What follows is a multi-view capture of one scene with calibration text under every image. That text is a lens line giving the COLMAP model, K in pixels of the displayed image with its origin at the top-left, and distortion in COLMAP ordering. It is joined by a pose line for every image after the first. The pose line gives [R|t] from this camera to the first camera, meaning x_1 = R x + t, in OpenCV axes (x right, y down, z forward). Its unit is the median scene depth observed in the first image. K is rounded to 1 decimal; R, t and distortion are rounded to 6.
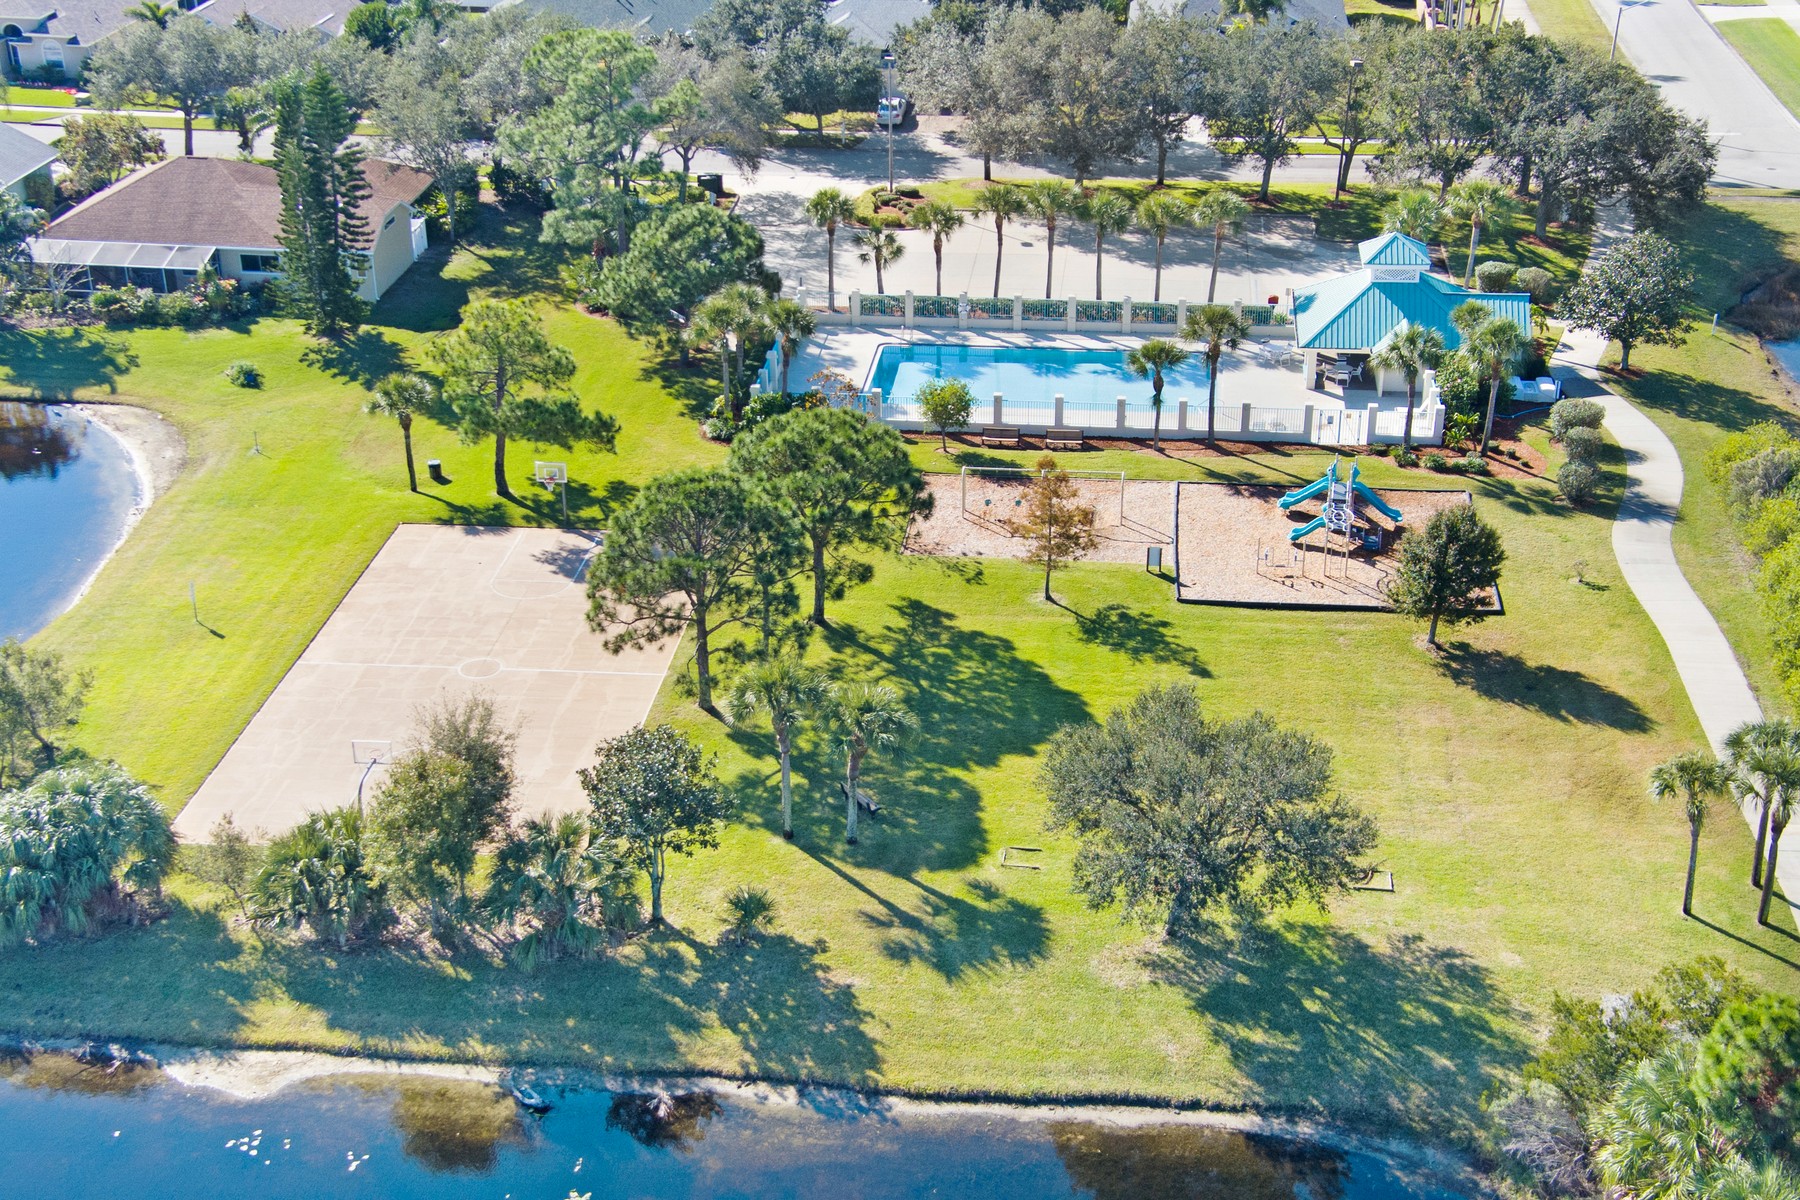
lens RADIAL K [[2480.1, 0, 900.0], [0, 2480.1, 600.0], [0, 0, 1]] dist [0.165064, 0.098364]
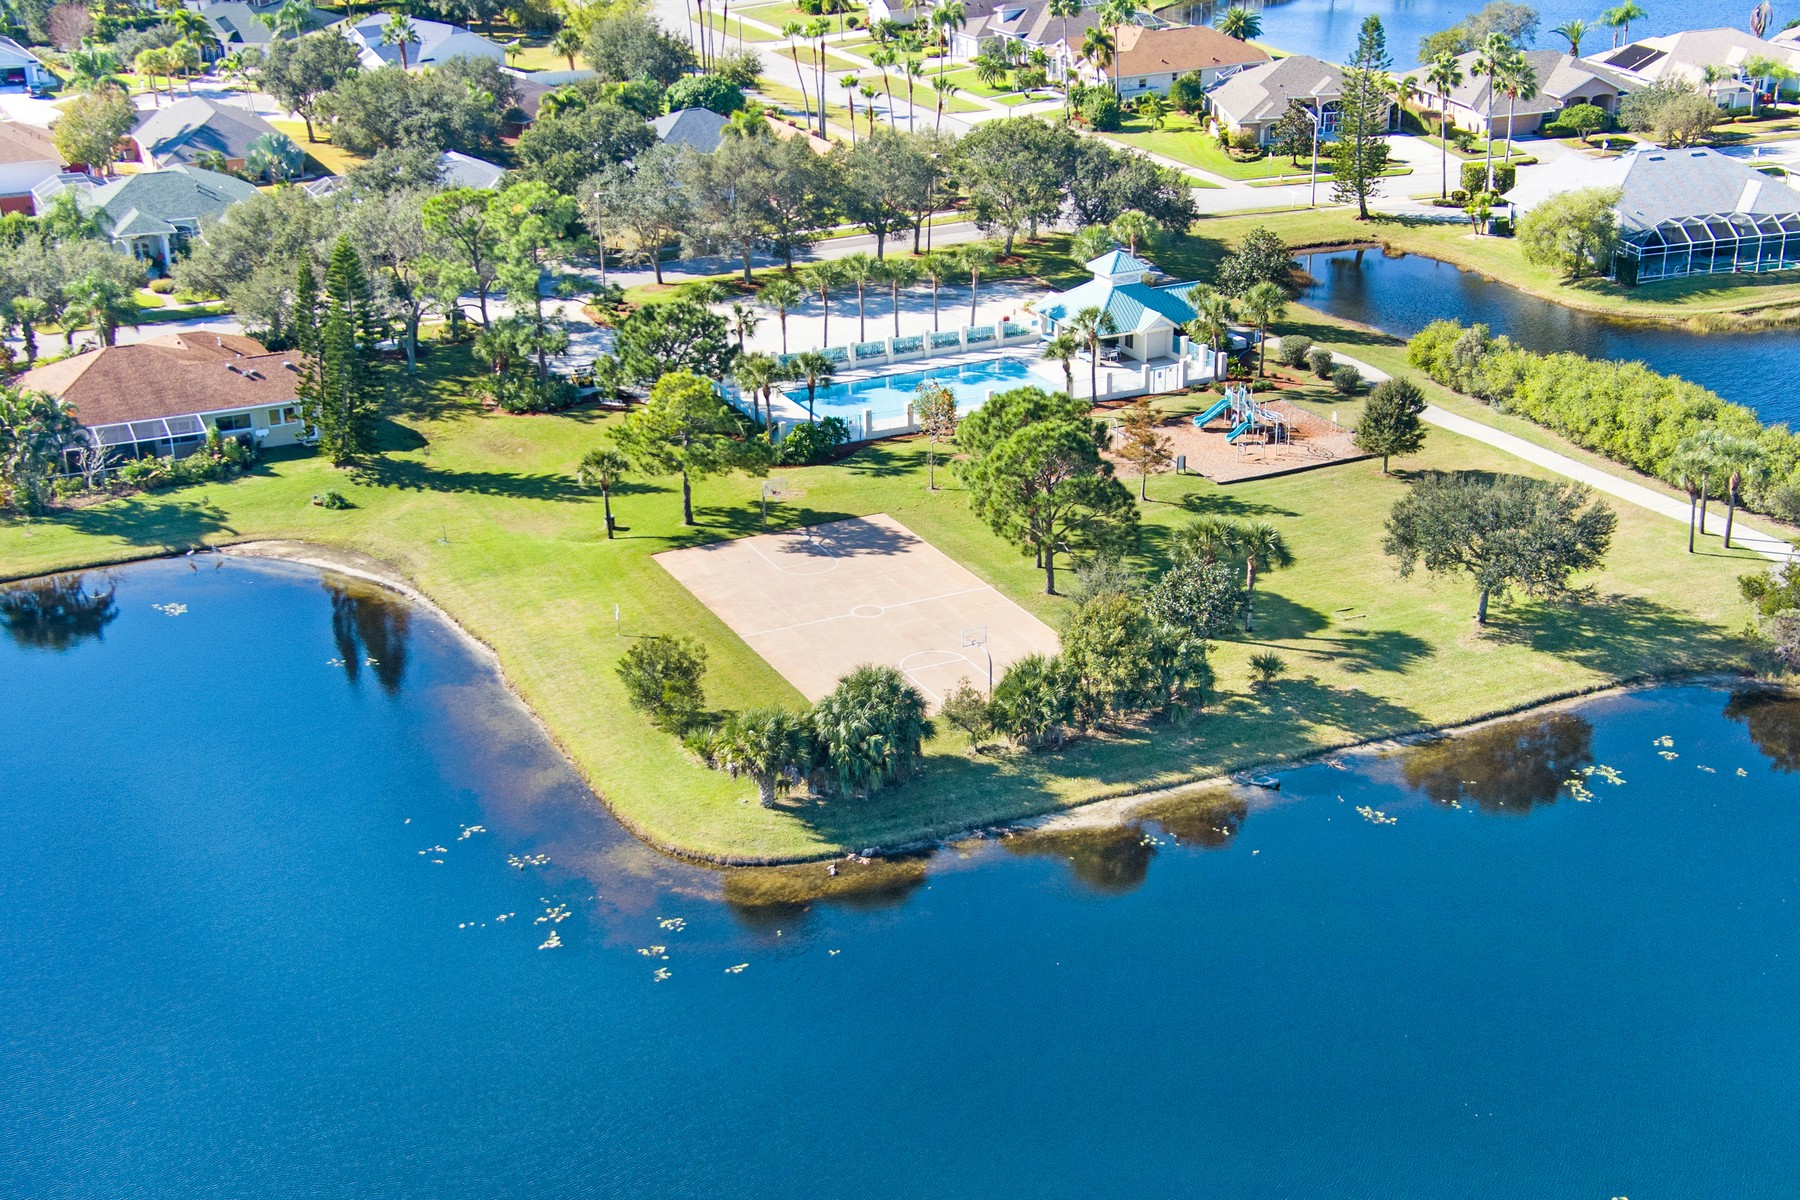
lens RADIAL K [[2480.1, 0, 900.0], [0, 2480.1, 600.0], [0, 0, 1]] dist [0.165064, 0.098364]
pose [[0.852444, -0.200294, 0.482930, -0.933656], [0.232870, 0.972477, -0.007717, 0.041471], [-0.468093, 0.119038, 0.875625, -0.231028]]
